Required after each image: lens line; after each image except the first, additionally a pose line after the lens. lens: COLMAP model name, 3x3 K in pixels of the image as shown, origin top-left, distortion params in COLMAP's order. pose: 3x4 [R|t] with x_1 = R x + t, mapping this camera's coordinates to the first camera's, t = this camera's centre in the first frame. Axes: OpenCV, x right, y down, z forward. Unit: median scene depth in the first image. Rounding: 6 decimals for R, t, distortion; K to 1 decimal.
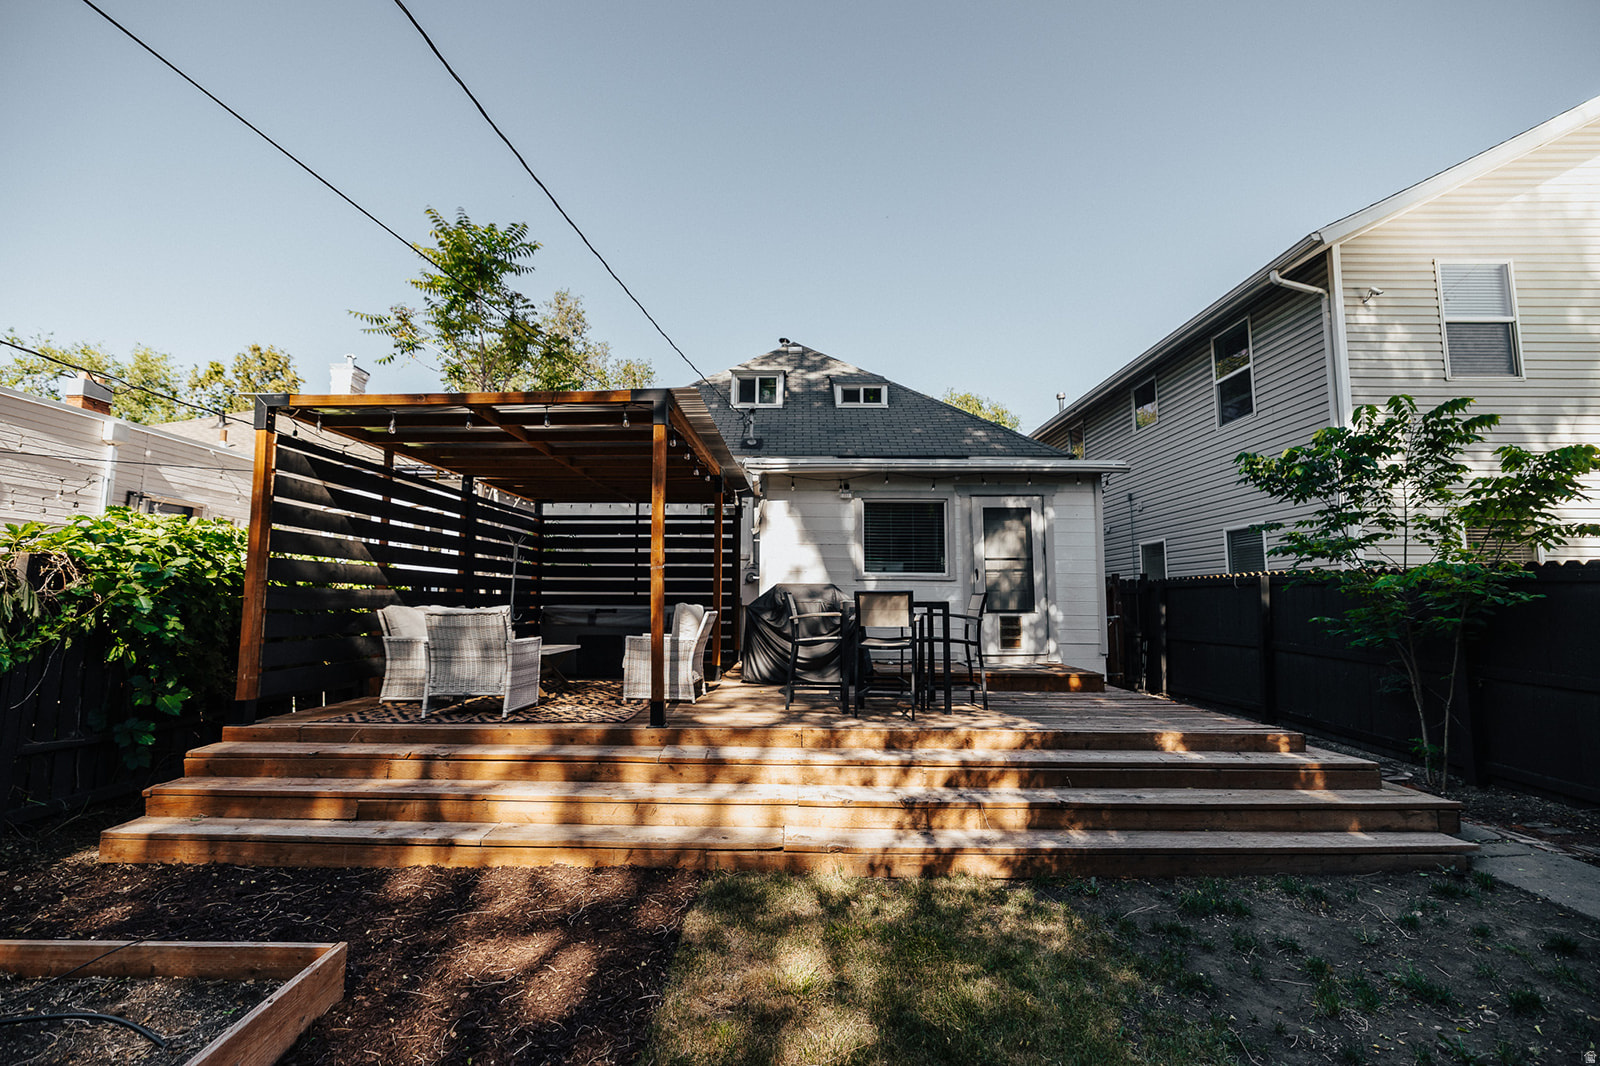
lens RADIAL K [[663.5, 0, 797.8], [0, 663.5, 532.4], [0, 0, 1]] dist [0.002303, 0.000102]
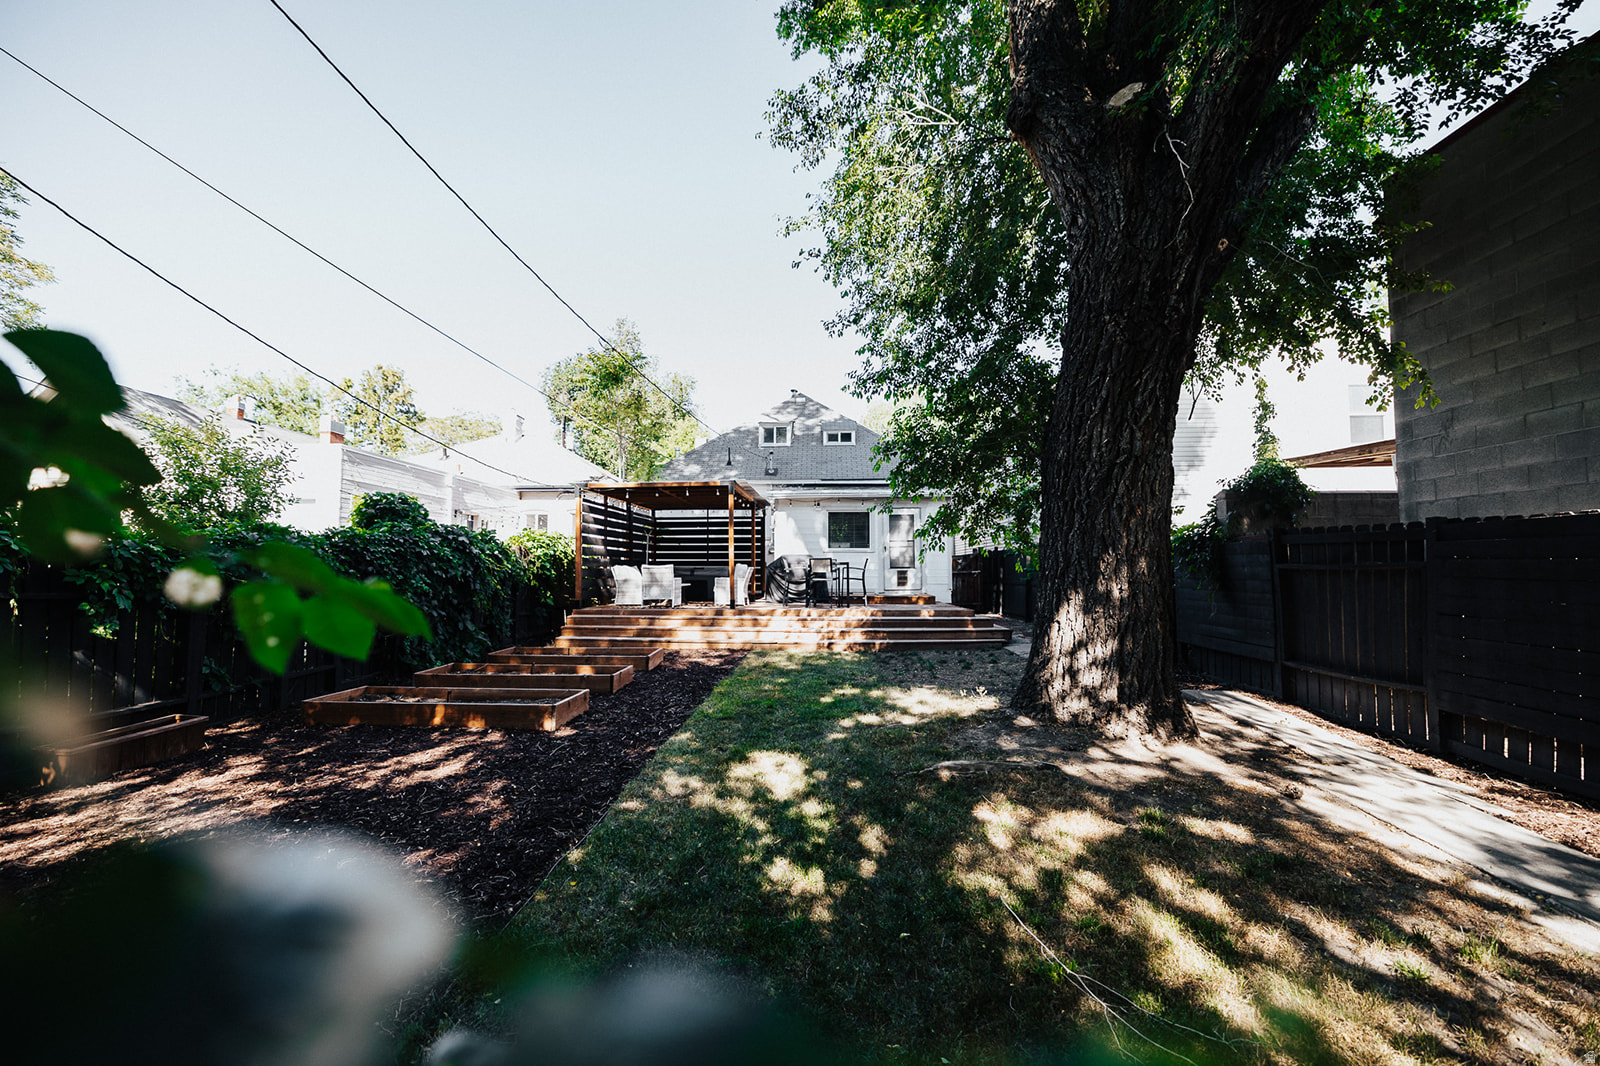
lens RADIAL K [[663.5, 0, 799.8], [0, 663.5, 537.4], [0, 0, 1]] dist [0.002303, 0.000102]
pose [[0.999119, -0.007553, -0.041270, 0.100344], [0.009963, 0.998237, 0.058509, -0.090435], [0.040756, -0.058869, 0.997433, -0.978589]]
